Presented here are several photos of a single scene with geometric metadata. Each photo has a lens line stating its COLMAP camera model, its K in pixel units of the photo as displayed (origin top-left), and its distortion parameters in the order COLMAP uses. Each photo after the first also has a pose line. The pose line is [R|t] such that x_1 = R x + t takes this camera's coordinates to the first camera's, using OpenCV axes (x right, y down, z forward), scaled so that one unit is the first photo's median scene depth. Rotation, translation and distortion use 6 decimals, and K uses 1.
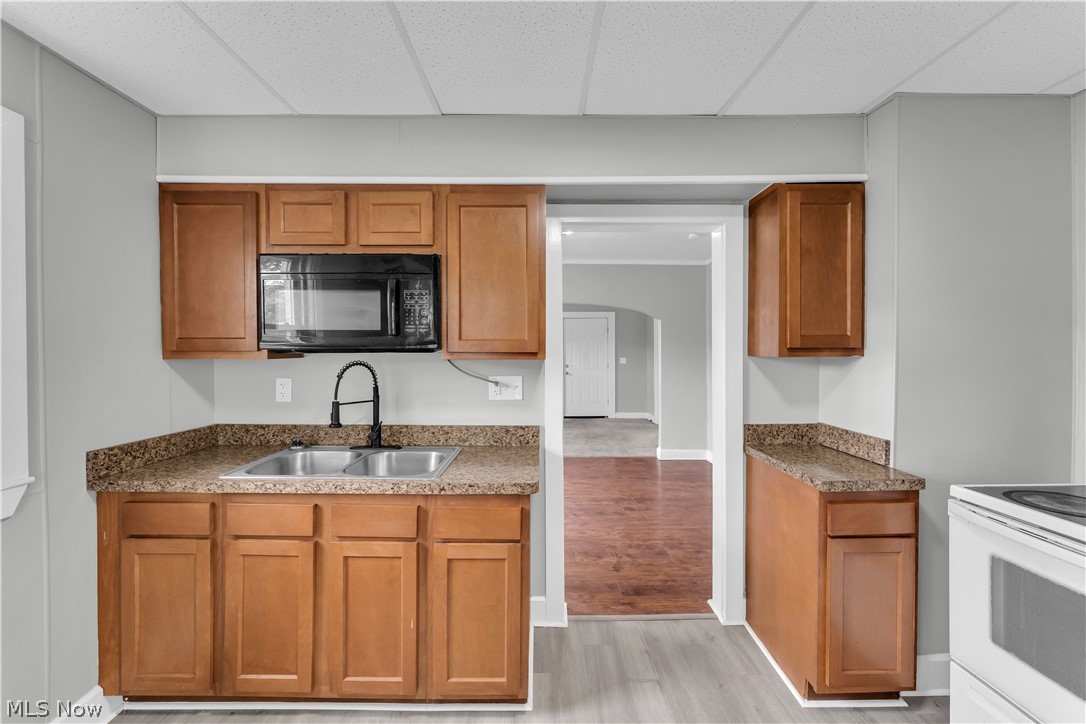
lens RADIAL K [[443.0, 0, 544.3], [0, 443.0, 357.8], [0, 0, 1]] dist [0.001933, -0.000276]
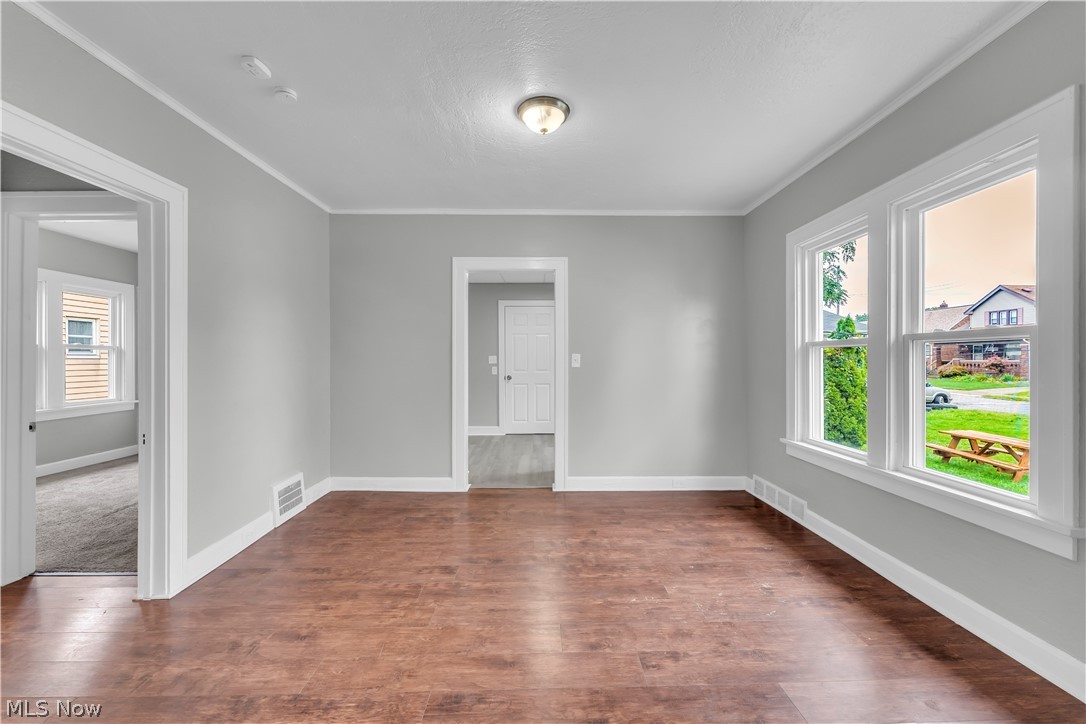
lens RADIAL K [[443.0, 0, 547.6], [0, 443.0, 360.4], [0, 0, 1]] dist [0.001933, -0.000276]
pose [[-0.999961, 0.000941, -0.008781, 0.093915], [0.000817, 0.999901, 0.014078, 0.042917], [0.008794, 0.014070, -0.999862, 3.034950]]
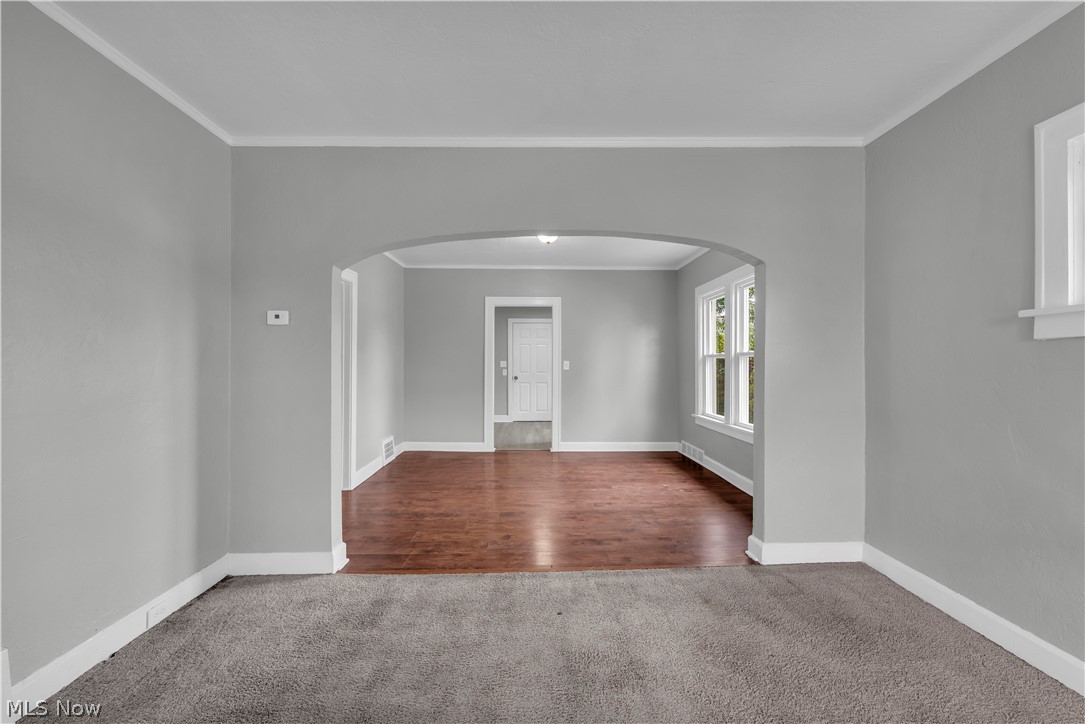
lens RADIAL K [[442.6, 0, 544.9], [0, 442.6, 362.4], [0, 0, 1]] dist [0.001933, -0.000276]
pose [[-0.999870, -0.002037, -0.016009, 0.141261], [-0.002222, 0.999931, 0.011504, 0.018203], [0.015984, 0.011538, -0.999806, 4.007935]]
